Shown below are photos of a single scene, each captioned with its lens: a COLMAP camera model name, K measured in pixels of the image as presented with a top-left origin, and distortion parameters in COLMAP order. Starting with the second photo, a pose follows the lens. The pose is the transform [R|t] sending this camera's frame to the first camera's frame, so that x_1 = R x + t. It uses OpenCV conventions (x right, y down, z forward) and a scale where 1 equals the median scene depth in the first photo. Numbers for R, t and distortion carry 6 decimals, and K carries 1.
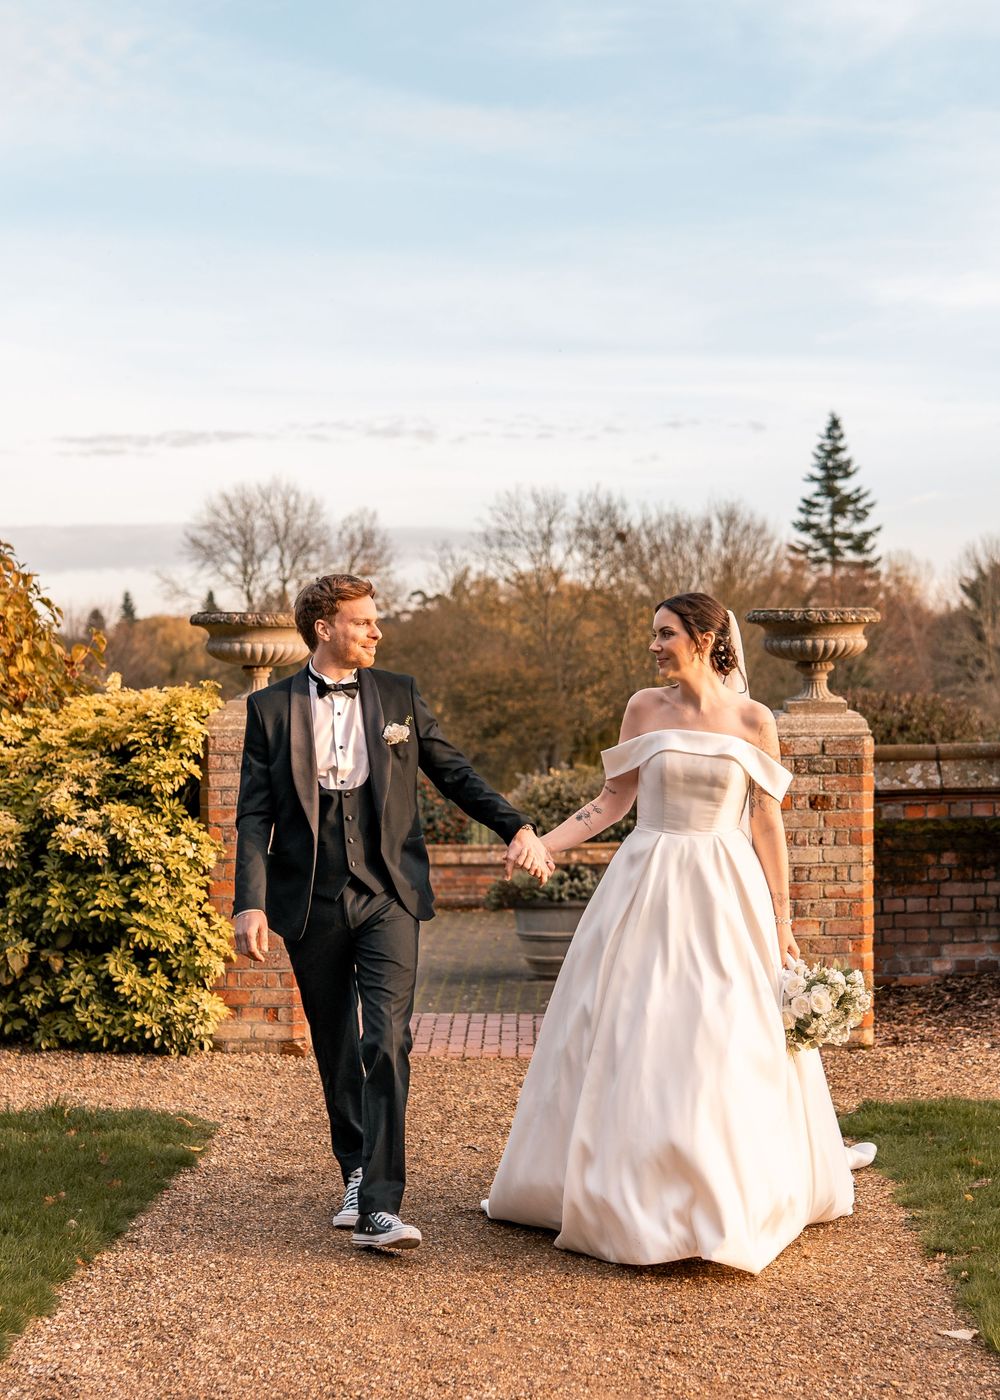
lens RADIAL K [[2452.9, 0, 500.0], [0, 2452.9, 700.0], [0, 0, 1]] dist [-0.003168, -0.083610]
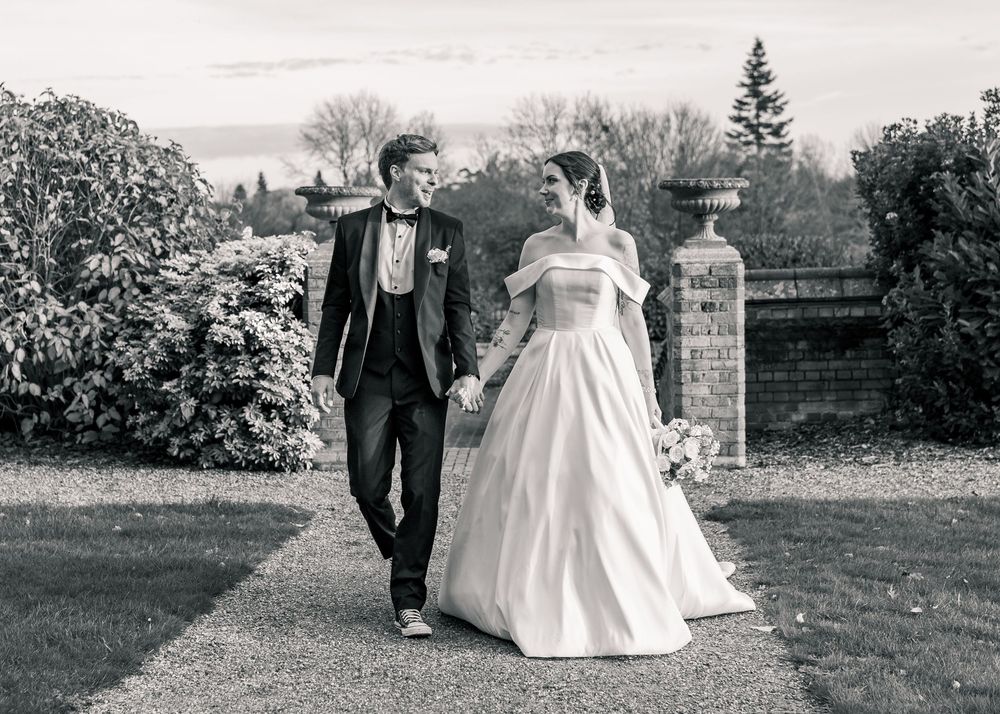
lens RADIAL K [[3002.6, 0, 500.0], [0, 3002.6, 357.0], [0, 0, 1]] dist [-0.044585, 0.666951]
pose [[0.995587, -0.007383, -0.093552, 0.174370], [0.009756, 0.999641, 0.024939, 0.025002], [0.093334, -0.025742, 0.995302, -0.853805]]
